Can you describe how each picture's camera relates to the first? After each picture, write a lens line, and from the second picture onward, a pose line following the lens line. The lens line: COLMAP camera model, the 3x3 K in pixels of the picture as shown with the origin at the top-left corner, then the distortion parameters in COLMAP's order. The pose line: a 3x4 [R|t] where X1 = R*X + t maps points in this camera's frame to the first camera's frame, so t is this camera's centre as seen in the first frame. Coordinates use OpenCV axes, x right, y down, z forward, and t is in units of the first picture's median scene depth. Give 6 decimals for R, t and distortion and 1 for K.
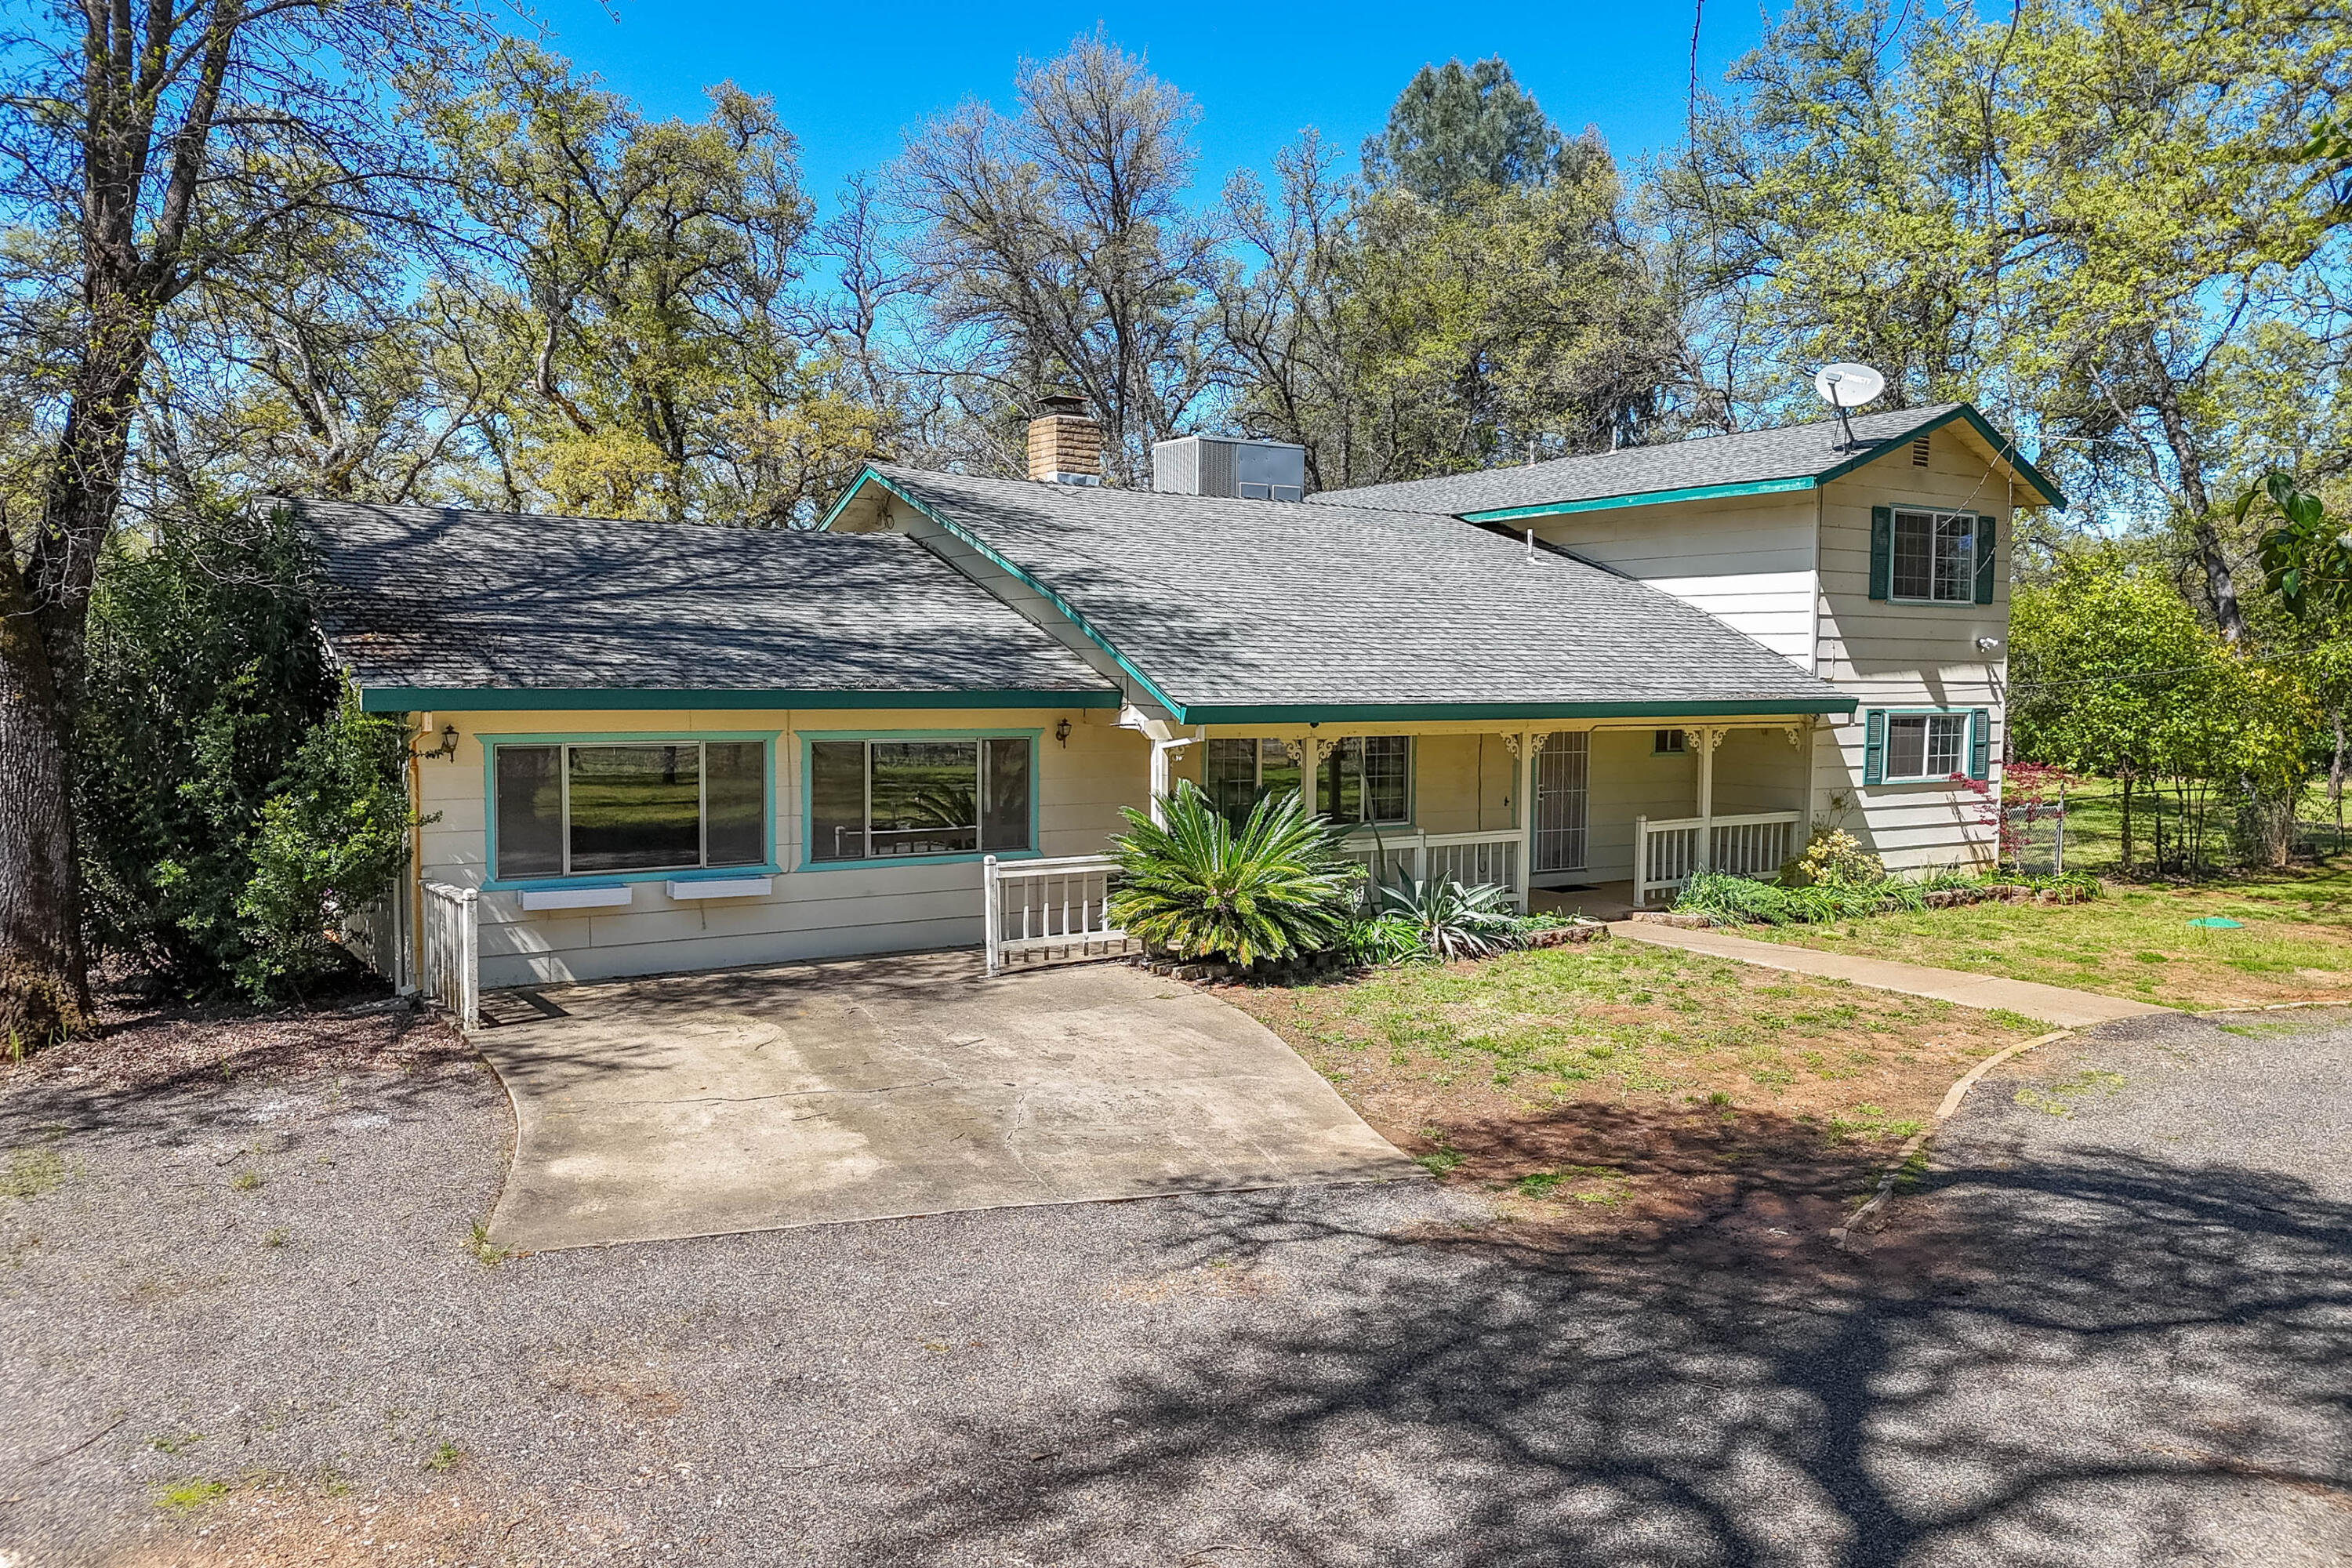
lens RADIAL K [[1707.0, 0, 1202.4], [0, 1707.0, 764.8], [0, 0, 1]] dist [0.074858, -0.072872]
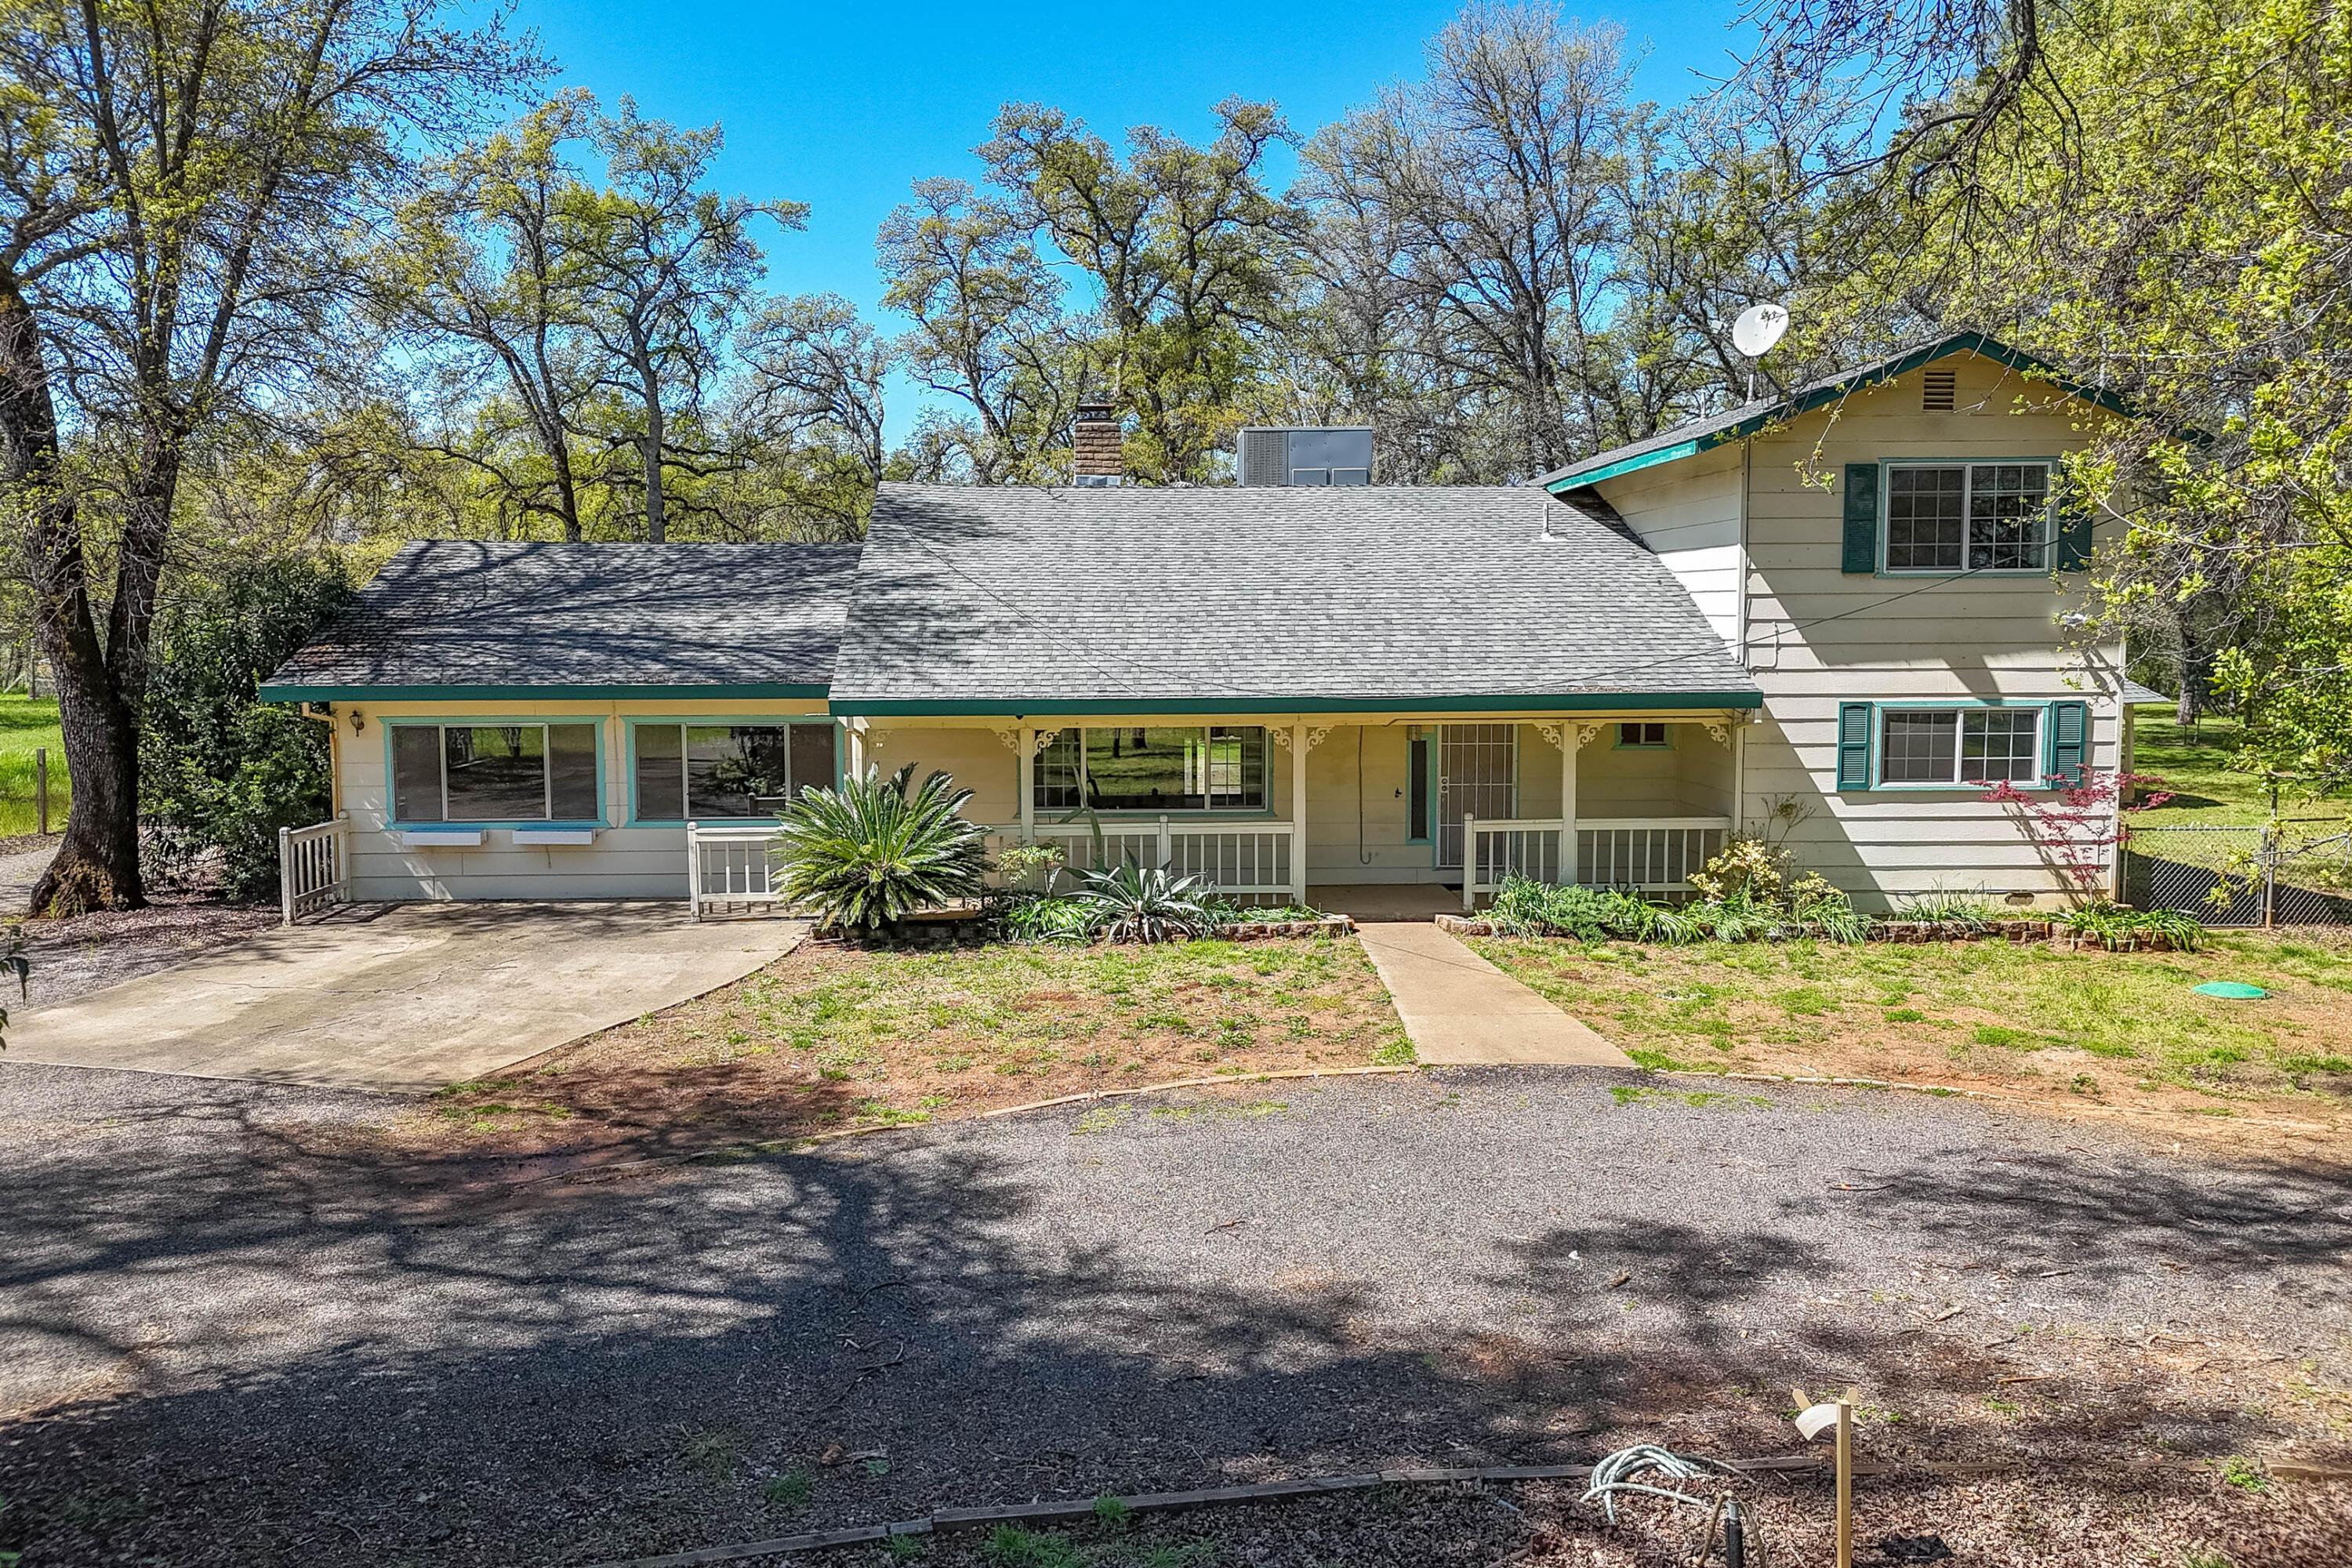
lens RADIAL K [[1721.4, 0, 1173.5], [0, 1721.4, 747.8], [0, 0, 1]] dist [0.076877, -0.082390]
pose [[0.849100, 0.027320, -0.527526, 0.695985], [-0.017791, 0.999574, 0.023130, -0.029564], [0.527933, -0.010254, 0.849224, 0.115090]]
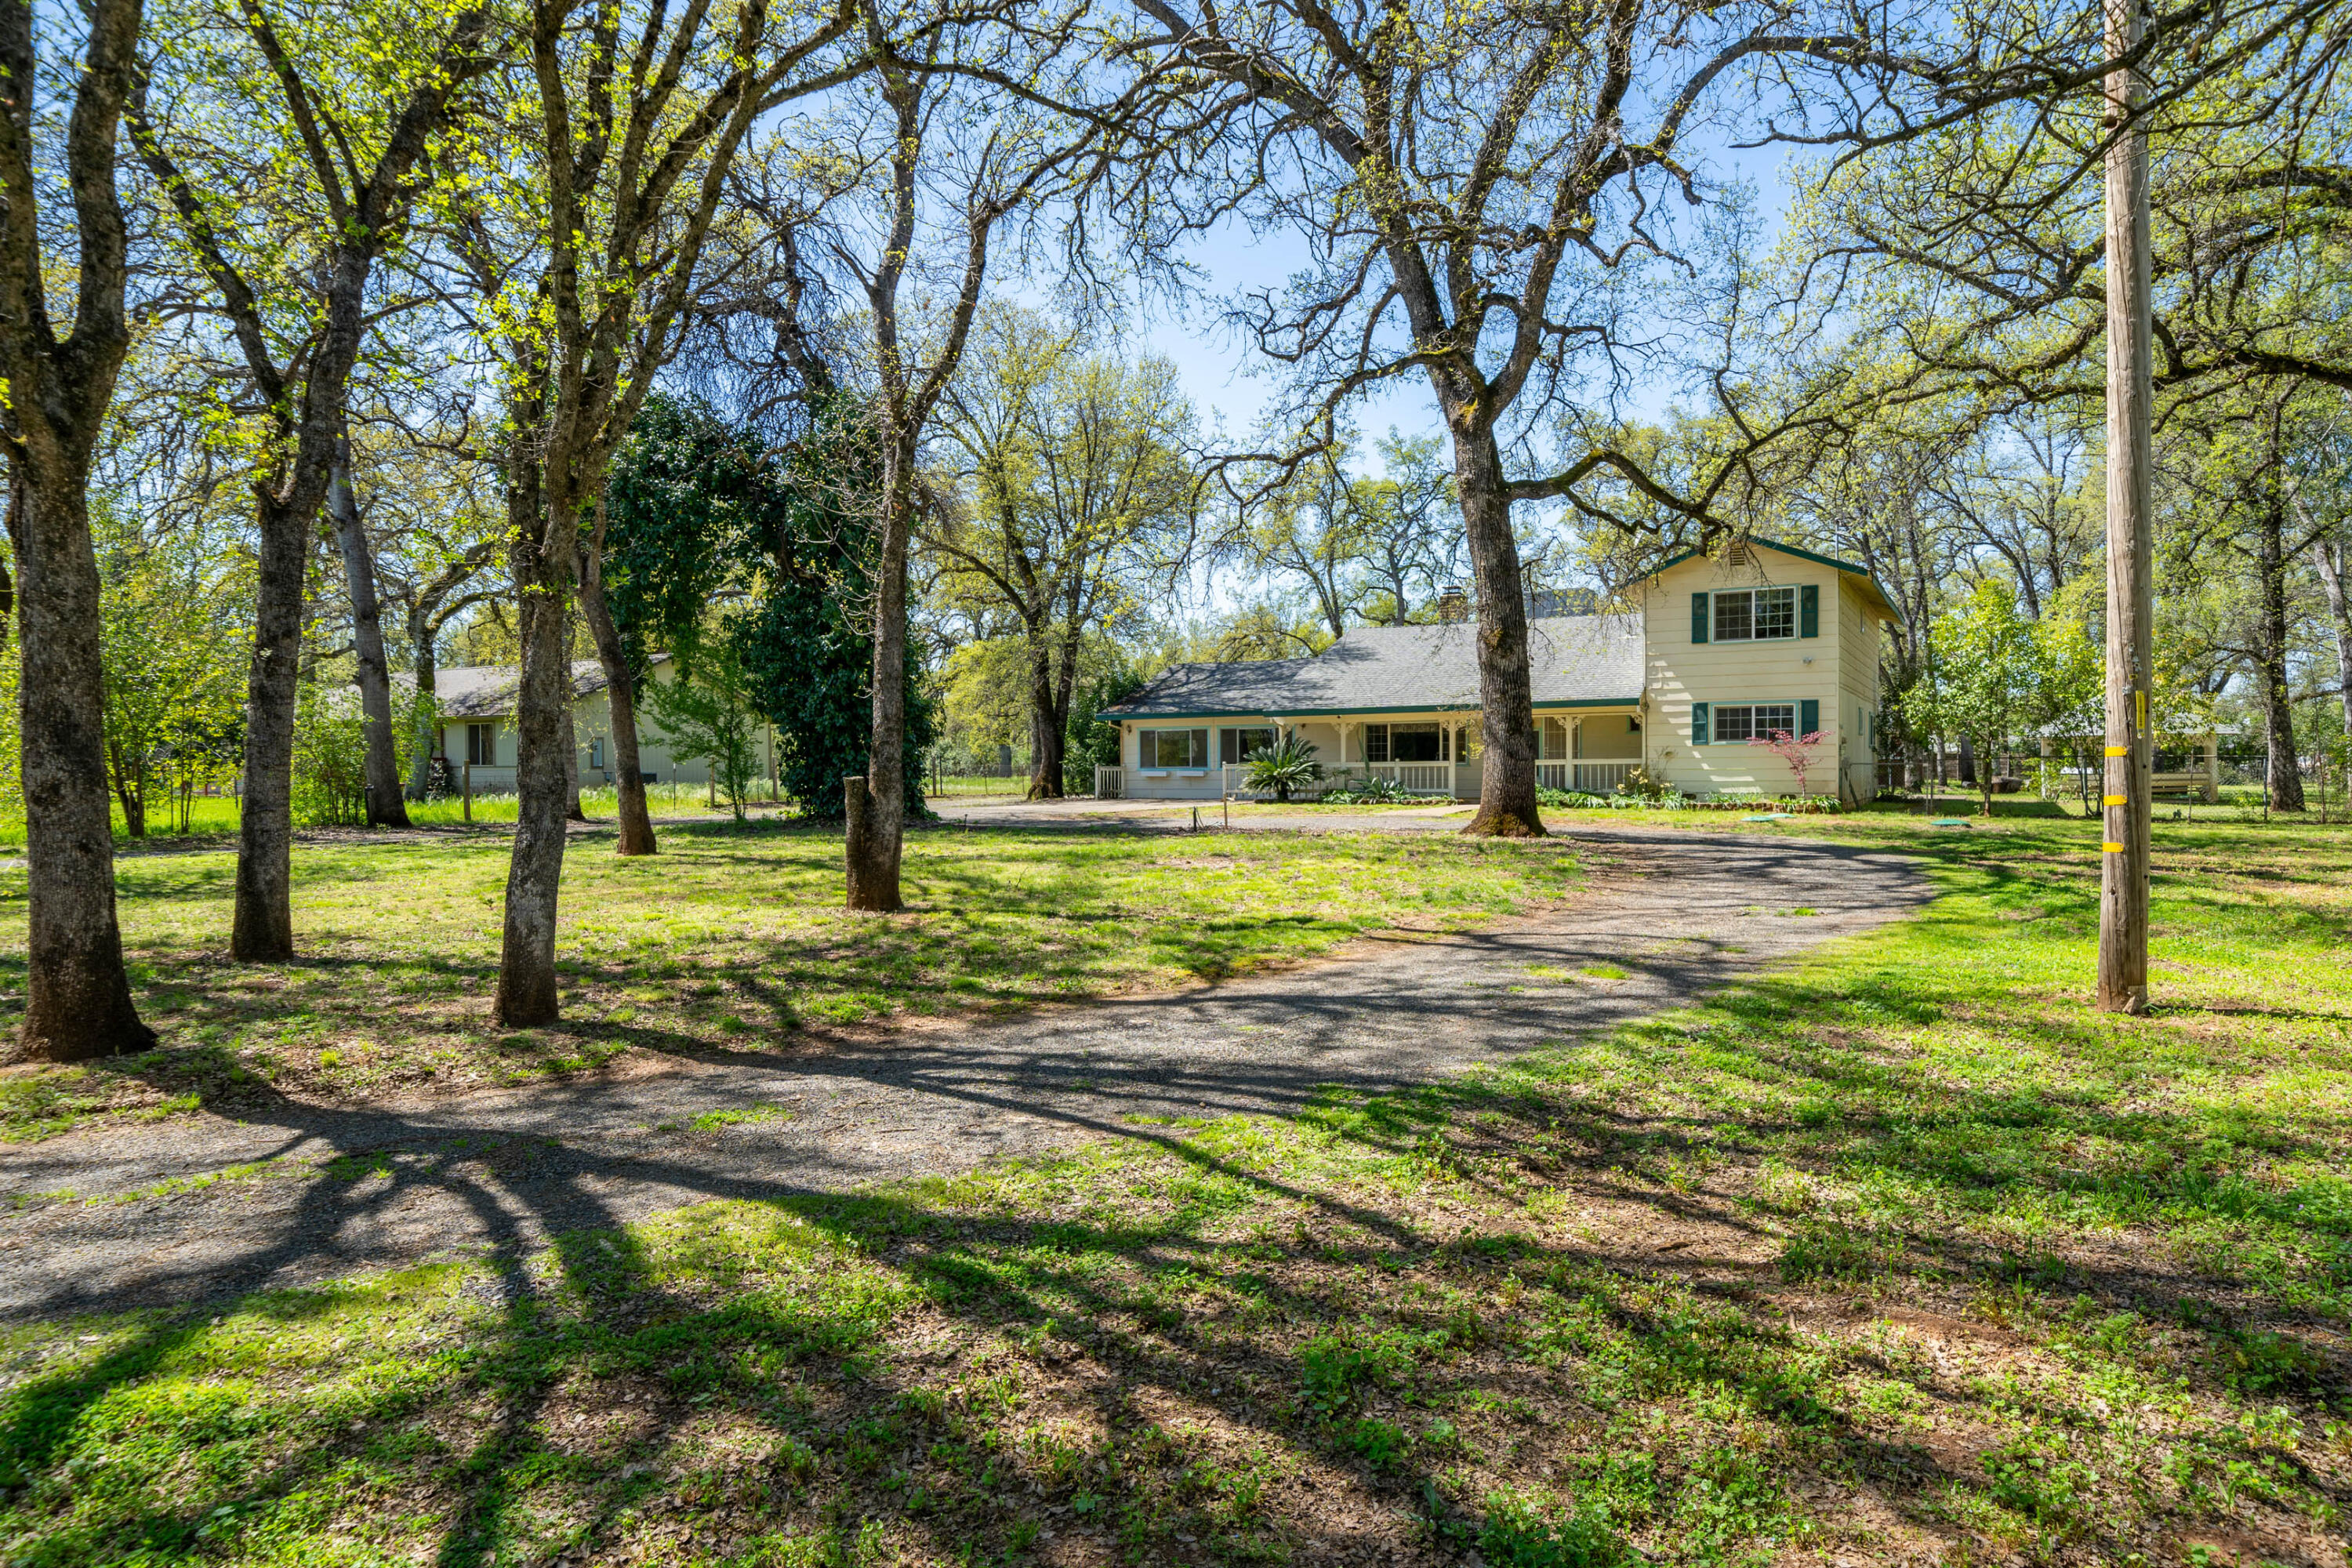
lens RADIAL K [[1402.6, 0, 1188.2], [0, 1402.6, 780.5], [0, 0, 1]] dist [0.004903, 0.000474]
pose [[0.434780, -0.005641, -0.900519, 1.851851], [-0.038263, 0.998962, -0.024731, 0.132104], [0.899723, 0.045209, 0.434113, -0.153089]]
